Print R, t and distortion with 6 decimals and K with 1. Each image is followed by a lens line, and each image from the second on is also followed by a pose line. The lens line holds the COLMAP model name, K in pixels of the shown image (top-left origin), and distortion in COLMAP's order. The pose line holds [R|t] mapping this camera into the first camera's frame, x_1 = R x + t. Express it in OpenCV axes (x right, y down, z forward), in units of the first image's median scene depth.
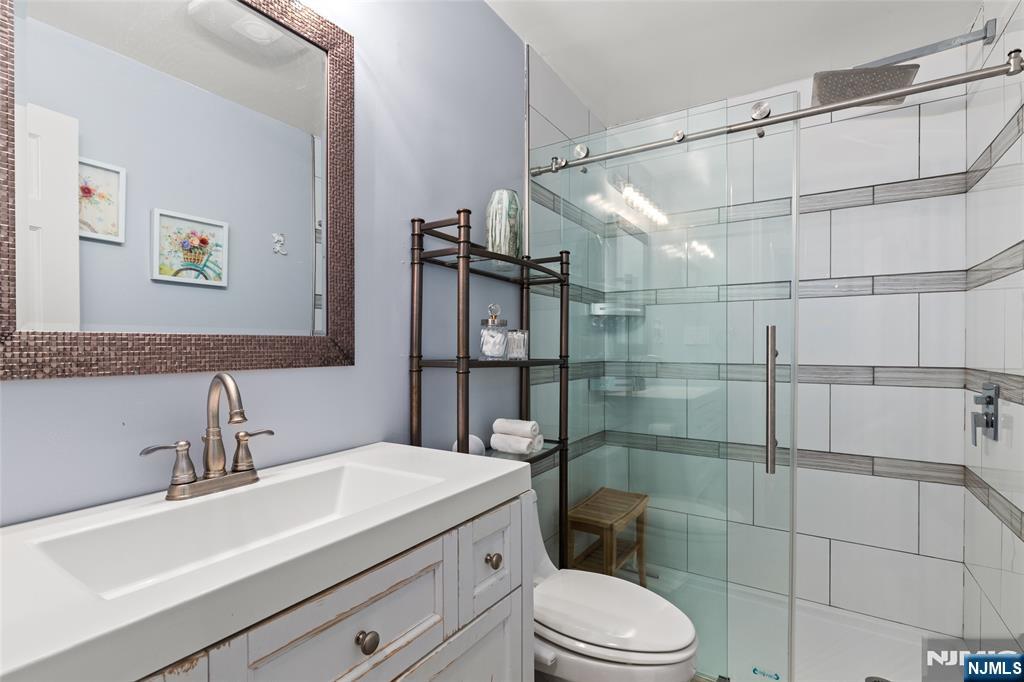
lens RADIAL K [[490.0, 0, 512.0], [0, 490.0, 341.0], [0, 0, 1]] dist [0.000180, -0.000248]
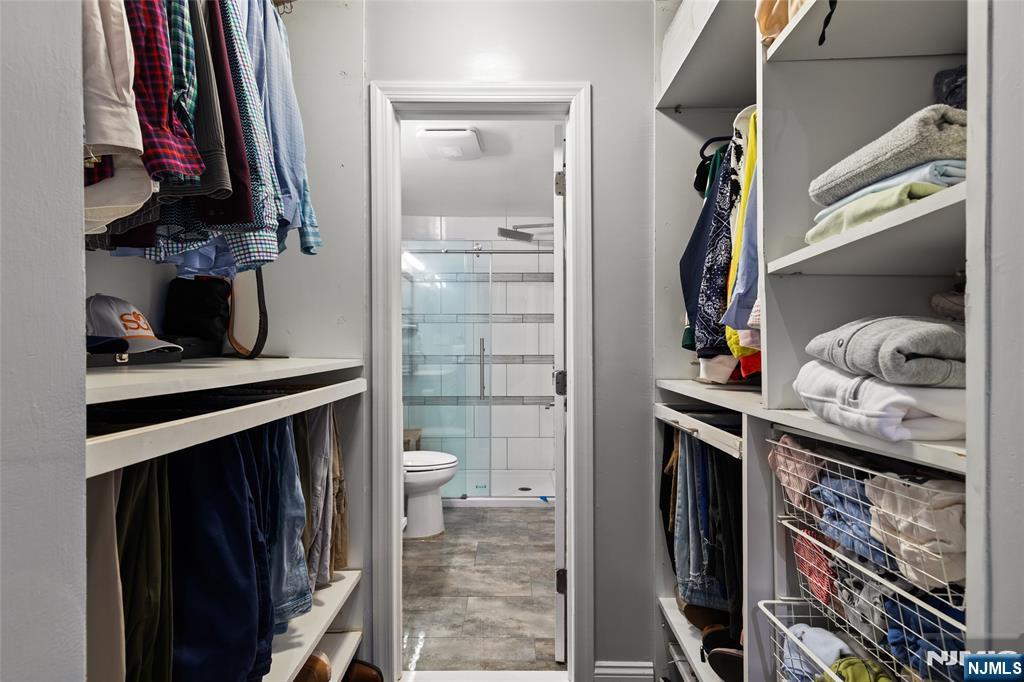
lens RADIAL K [[462.8, 0, 515.3], [0, 462.8, 342.3], [0, 0, 1]] dist [0.008170, -0.000026]
pose [[0.843378, -0.007003, 0.537275, -0.378199], [-0.000327, 0.999908, 0.013546, -0.032002], [-0.537320, -0.011600, 0.843299, -0.683262]]
